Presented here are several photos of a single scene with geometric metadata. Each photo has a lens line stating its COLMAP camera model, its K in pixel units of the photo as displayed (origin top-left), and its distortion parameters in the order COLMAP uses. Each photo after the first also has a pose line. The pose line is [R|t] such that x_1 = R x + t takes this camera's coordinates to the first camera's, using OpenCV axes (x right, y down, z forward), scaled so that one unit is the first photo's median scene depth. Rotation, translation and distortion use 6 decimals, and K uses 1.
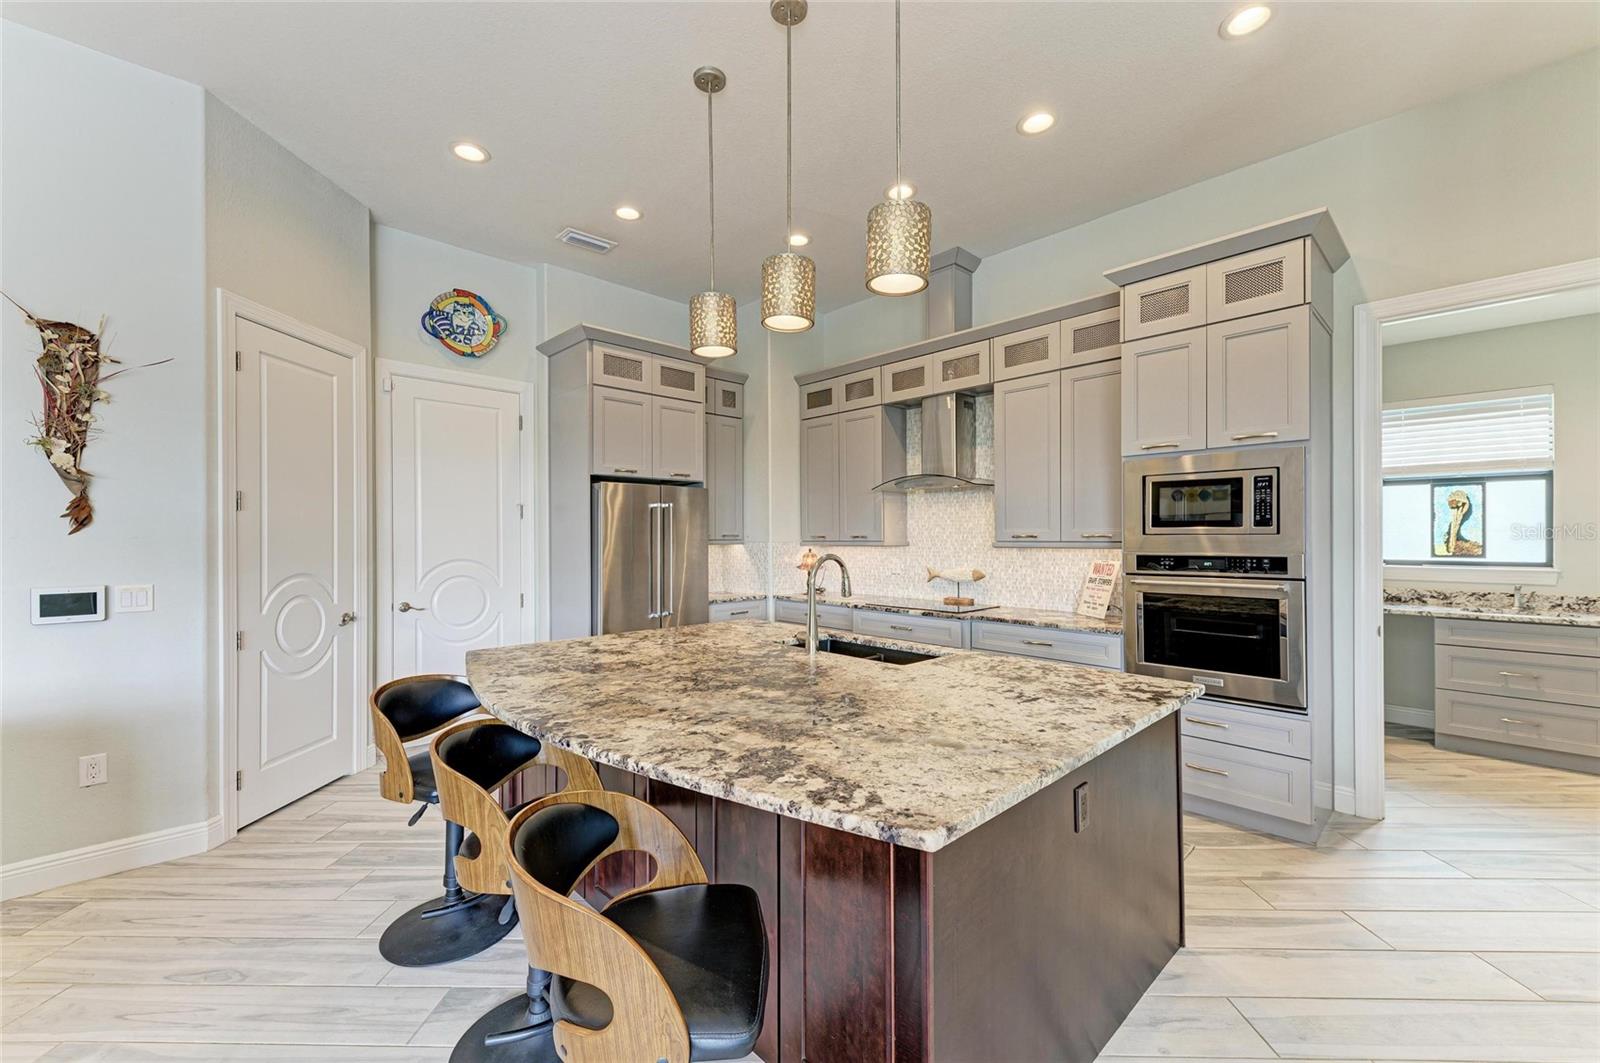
lens RADIAL K [[639.9, 0, 812.3], [0, 639.9, 530.0], [0, 0, 1]] dist [0.009226, -0.000407]
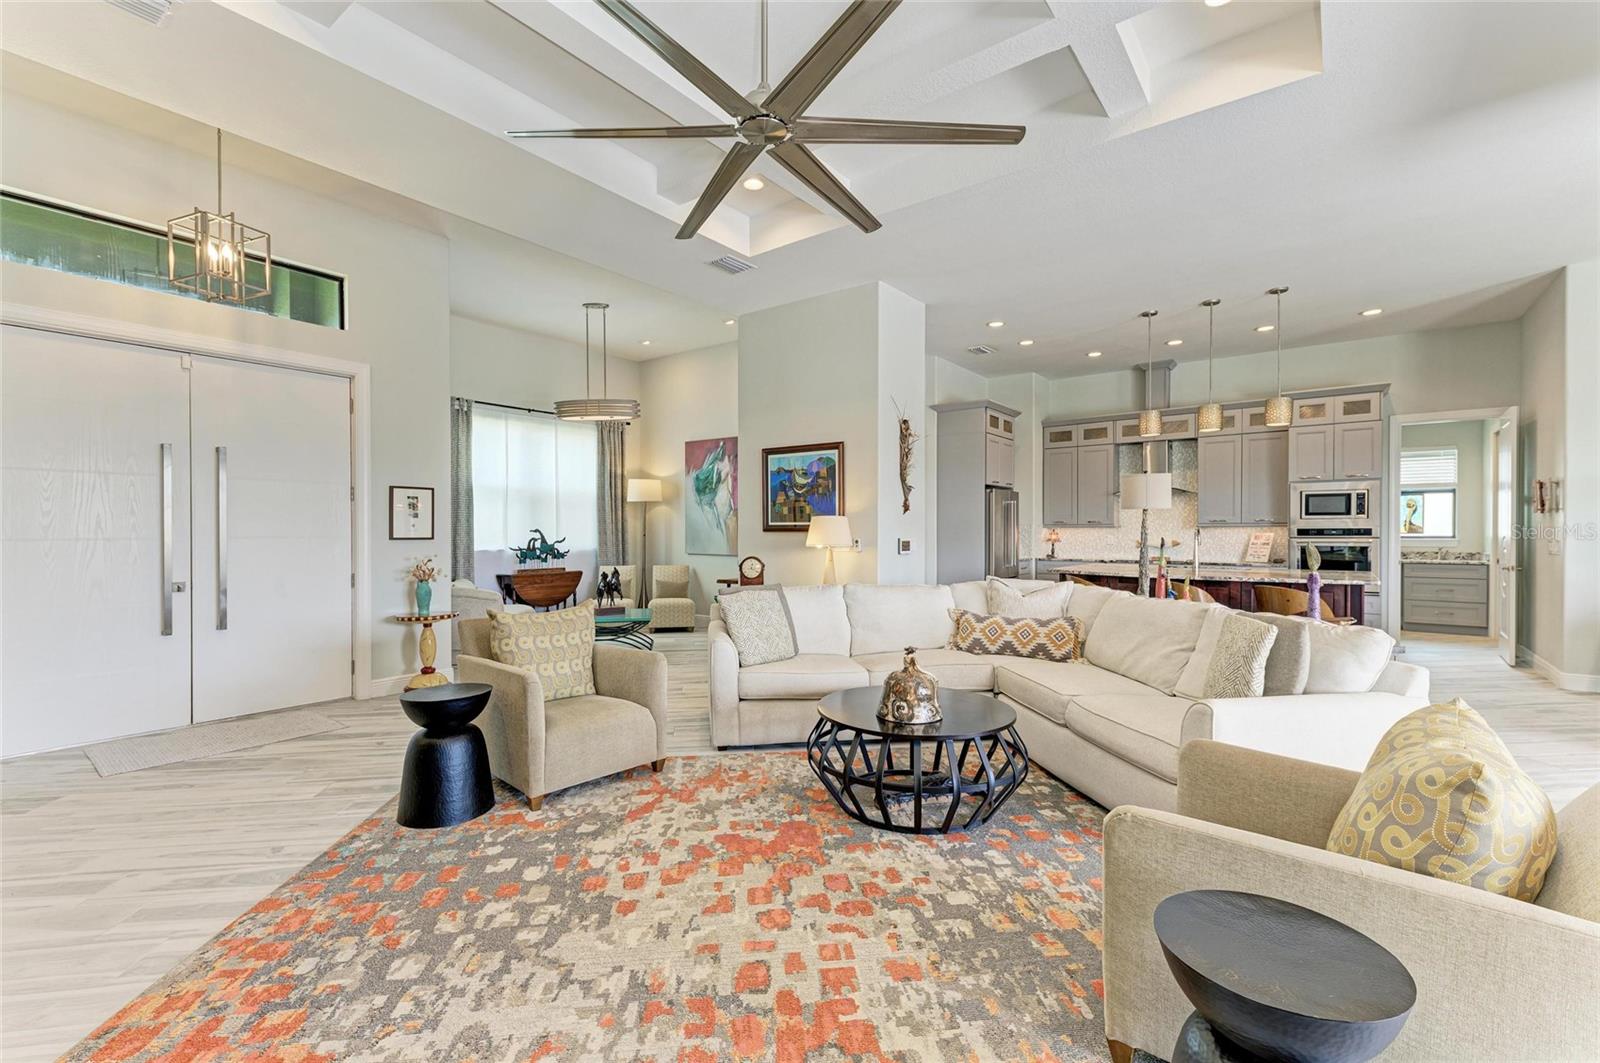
lens RADIAL K [[702.0, 0, 791.5], [0, 702.0, 530.6], [0, 0, 1]] dist [0.009399, -0.000512]
pose [[0.989361, 0.003524, 0.145437, -1.292608], [-0.004732, 0.999957, 0.007967, 0.030378], [-0.145403, -0.008570, 0.989335, -0.924327]]
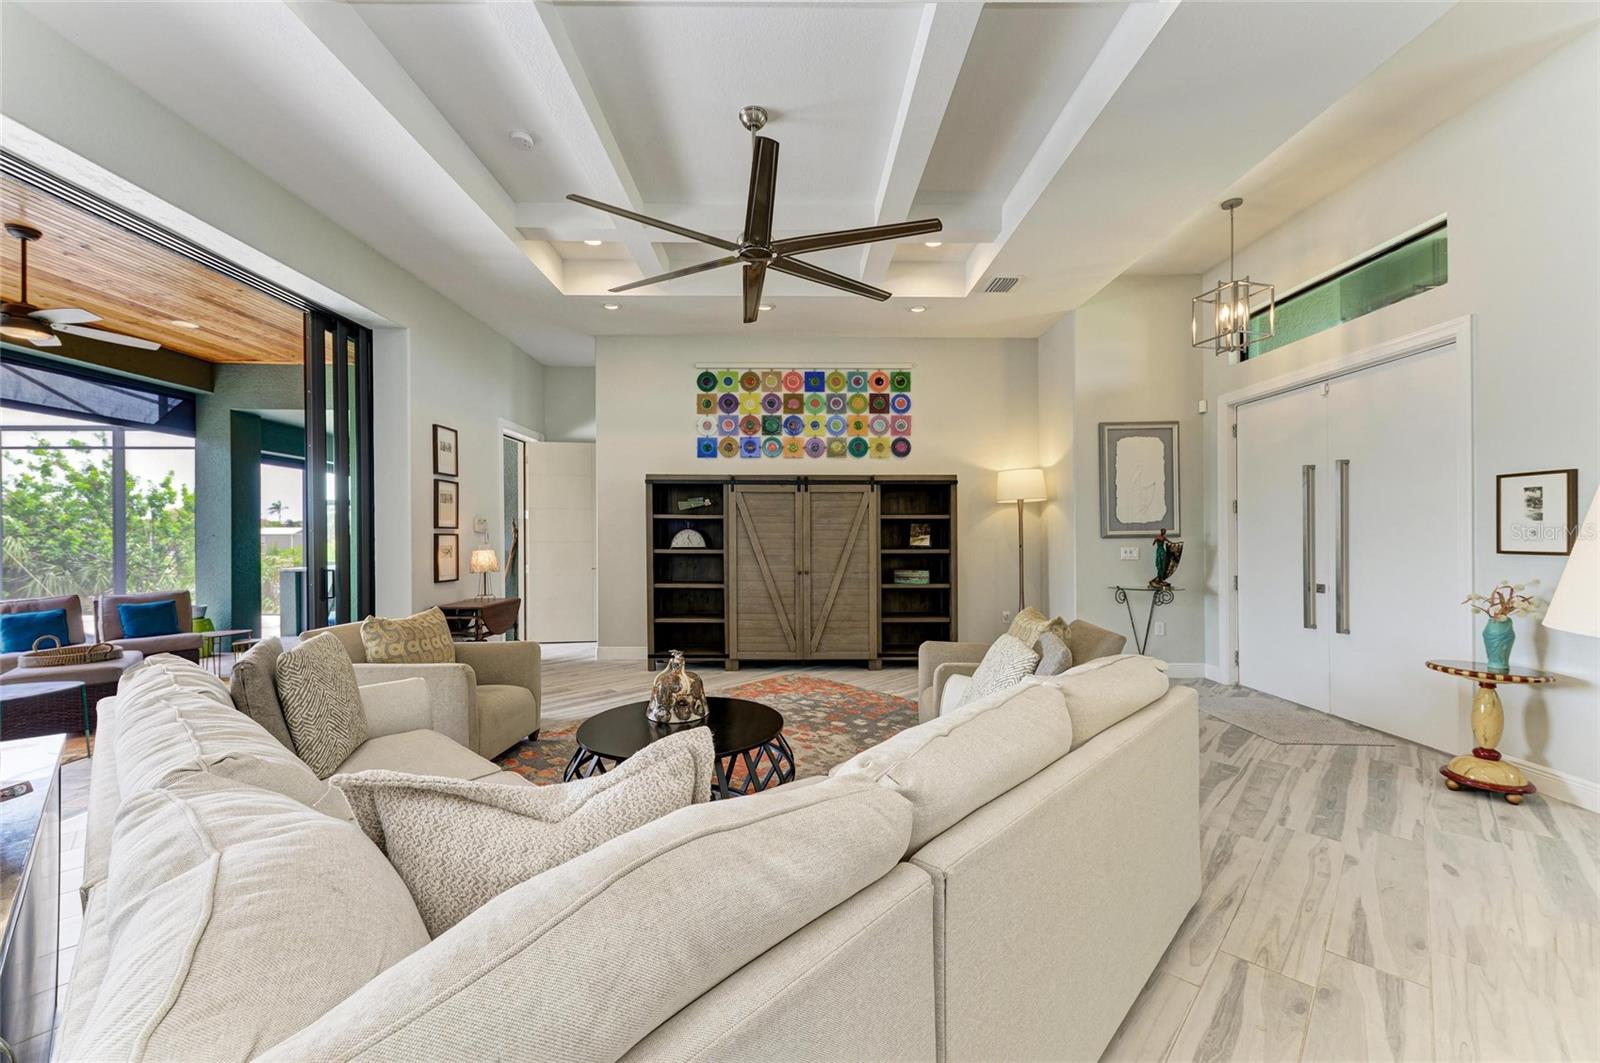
lens RADIAL K [[615.8, 0, 795.0], [0, 615.8, 523.9], [0, 0, 1]] dist [0.009453, -0.001579]
pose [[-0.688862, -0.011503, -0.724801, -0.565305], [0.007474, 0.999708, -0.022969, 0.034687], [0.724854, -0.021239, -0.688575, 0.522574]]
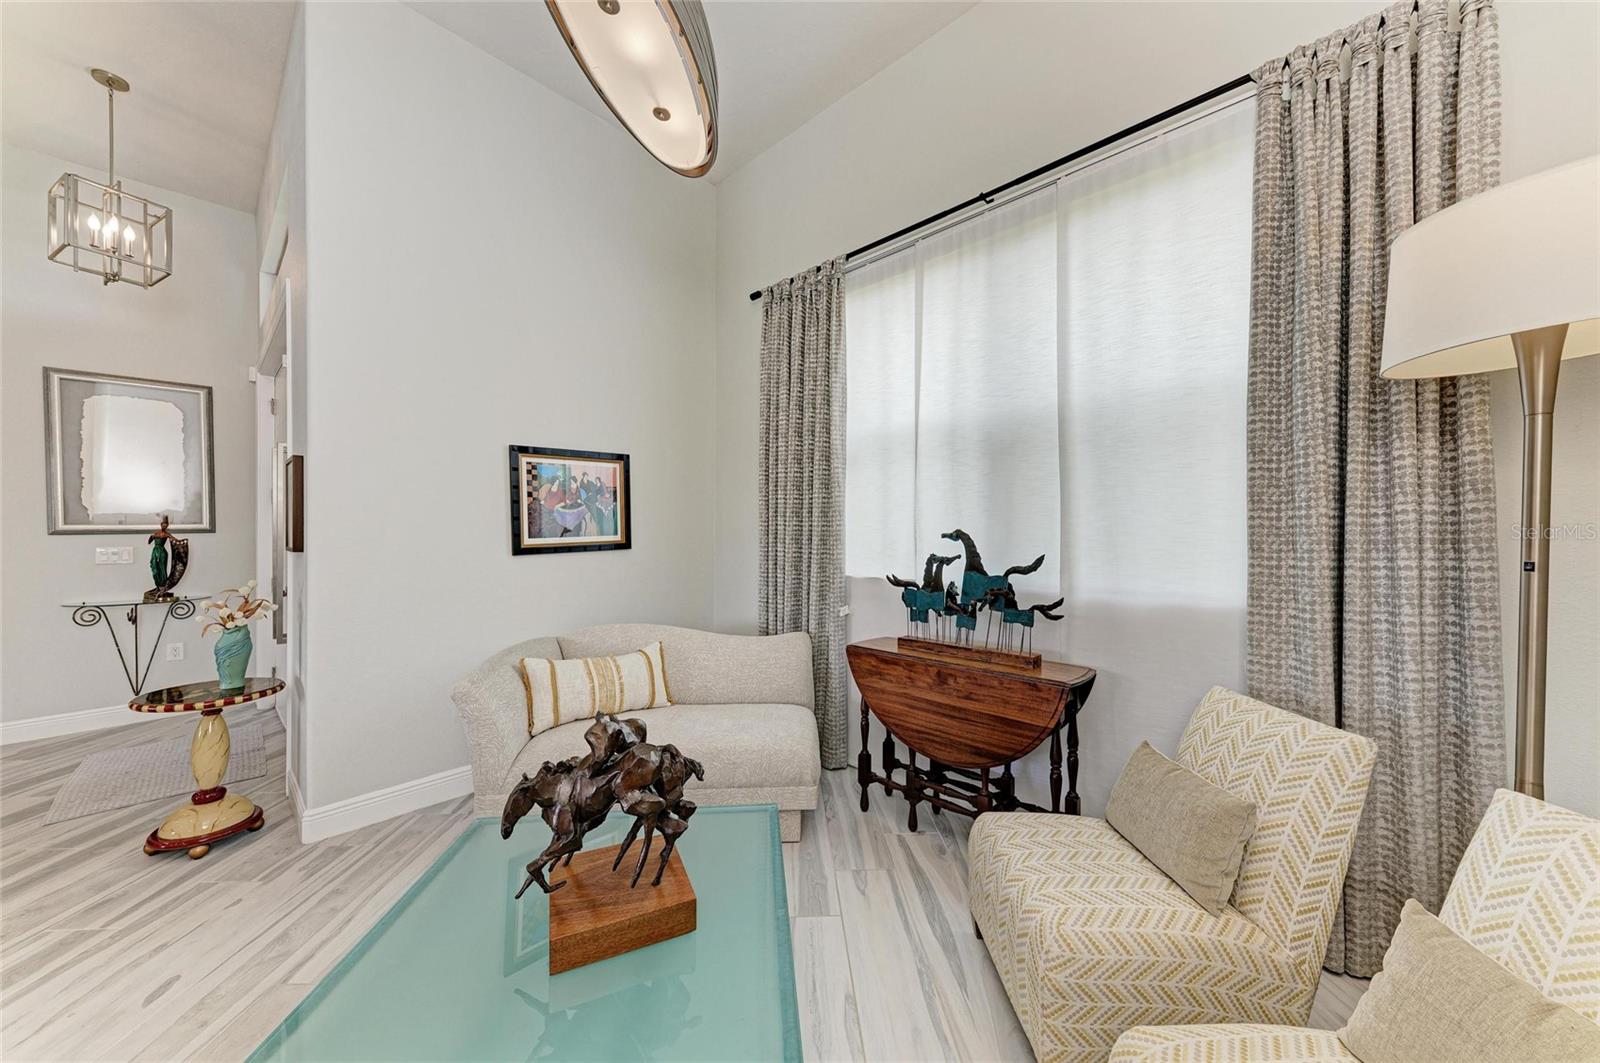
lens RADIAL K [[540.4, 0, 797.3], [0, 540.4, 533.2], [0, 0, 1]] dist [0.006553, -0.000308]
pose [[0.076066, 0.005323, -0.997089, -1.168226], [0.009888, 0.999933, 0.006092, 0.044753], [0.997054, -0.010323, 0.076008, 1.219072]]
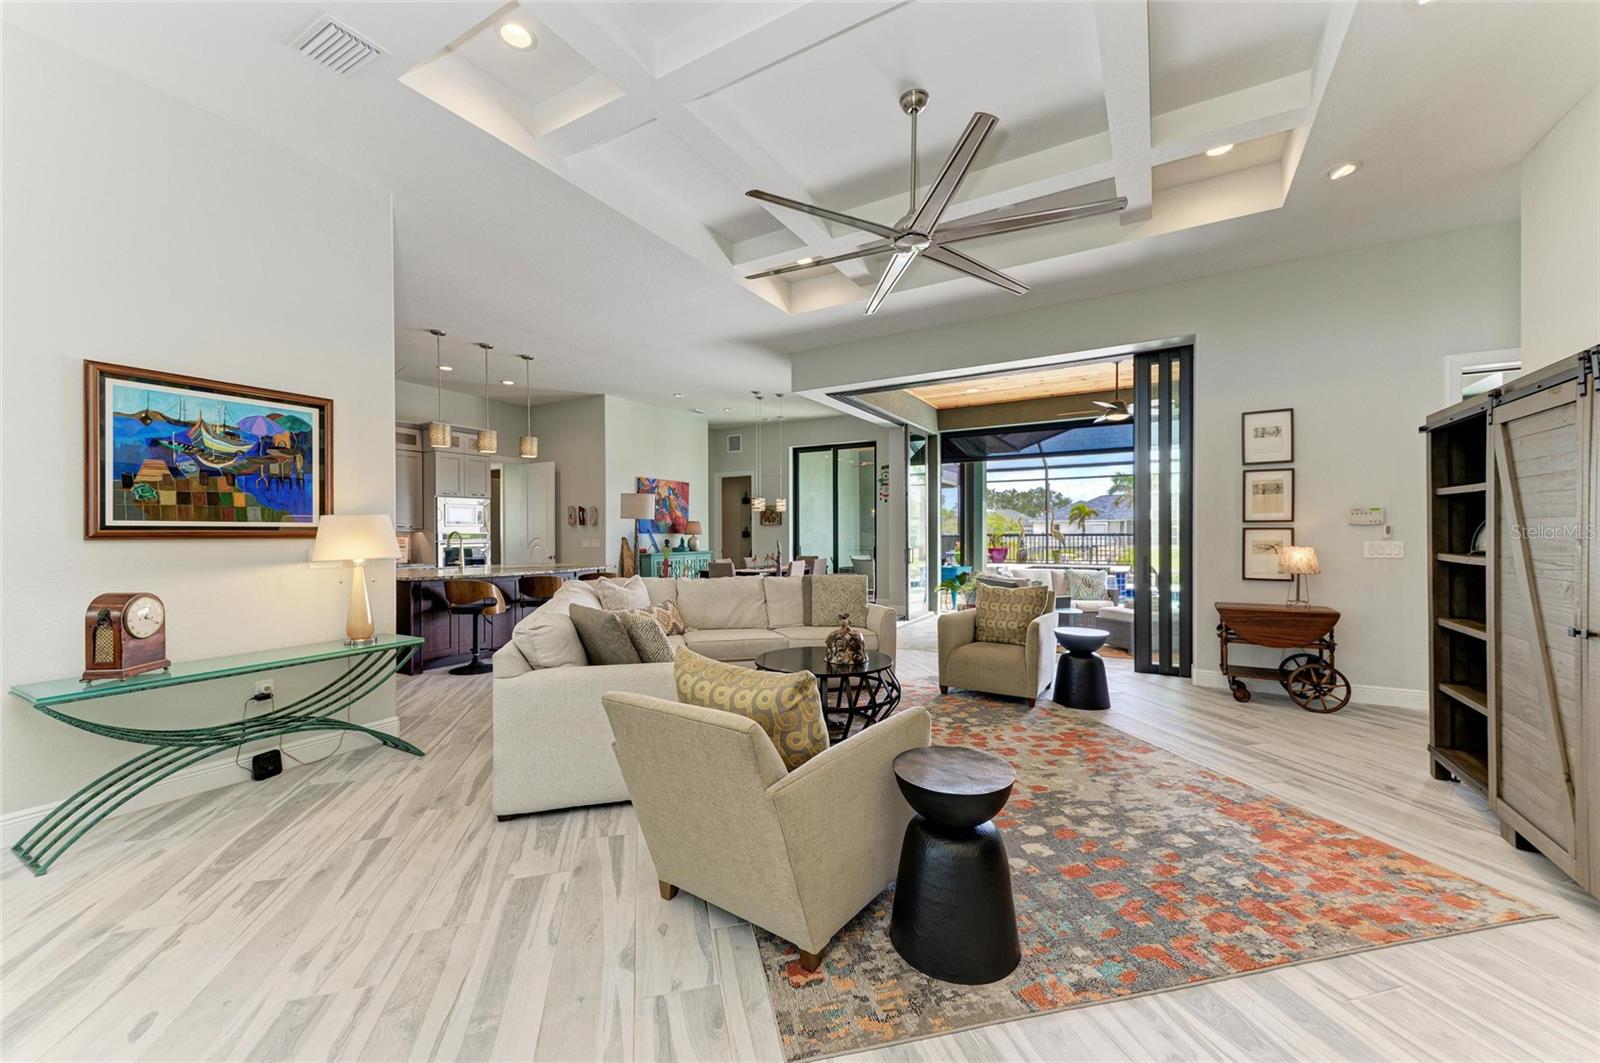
lens RADIAL K [[615.8, 0, 807.5], [0, 615.8, 537.5], [0, 0, 1]] dist [0.009453, -0.001579]
pose [[-0.283824, -0.002938, 0.958872, -2.042457], [-0.004162, 0.999990, 0.001832, 0.040511], [-0.958867, -0.003470, -0.283833, 0.244462]]
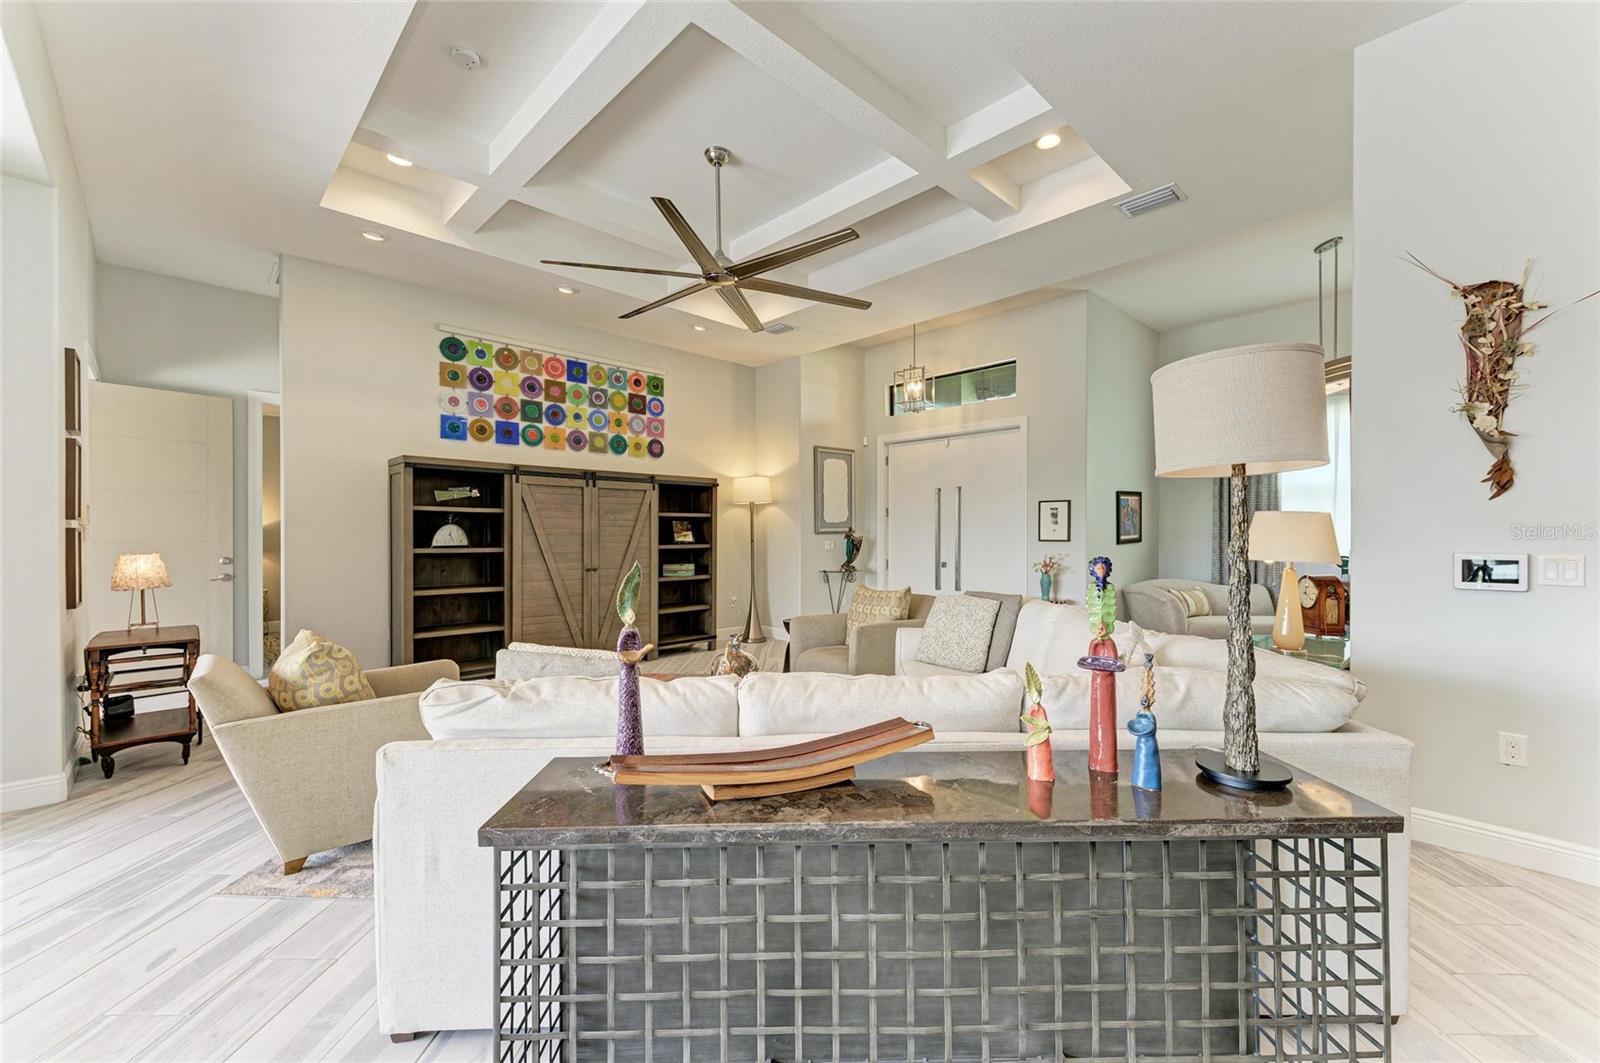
lens RADIAL K [[639.9, 0, 802.0], [0, 639.9, 522.4], [0, 0, 1]] dist [0.009226, -0.000407]
pose [[0.006087, -0.014571, -0.999875, -0.123532], [0.008469, 0.999859, -0.014519, 0.032576], [0.999946, -0.008380, 0.006210, -0.031826]]
